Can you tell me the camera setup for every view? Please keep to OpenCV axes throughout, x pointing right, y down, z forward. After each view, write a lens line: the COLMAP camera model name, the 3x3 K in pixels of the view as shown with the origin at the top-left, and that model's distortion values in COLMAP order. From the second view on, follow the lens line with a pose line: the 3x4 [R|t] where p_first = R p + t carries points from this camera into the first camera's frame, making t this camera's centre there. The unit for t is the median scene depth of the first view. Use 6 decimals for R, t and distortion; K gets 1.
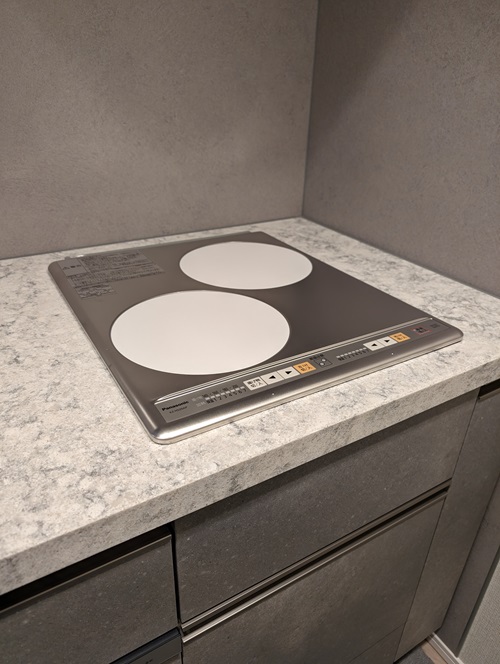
lens RADIAL K [[487.3, 0, 248.0], [0, 487.3, 335.0], [0, 0, 1]] dist [-0.005551, 0.005775]
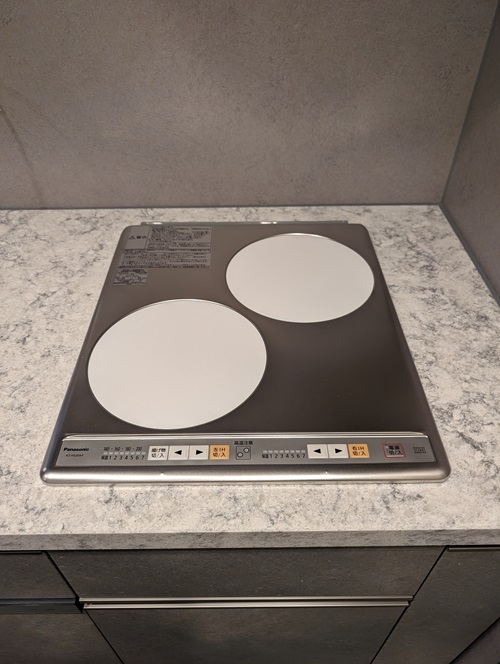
lens RADIAL K [[487.3, 0, 247.9], [0, 487.3, 331.3], [0, 0, 1]] dist [-0.005551, 0.005775]
pose [[0.860903, 0.321517, -0.394300, 0.318596], [-0.216439, 0.932828, 0.288072, -0.301994], [0.460435, -0.162660, 0.872664, 0.159865]]
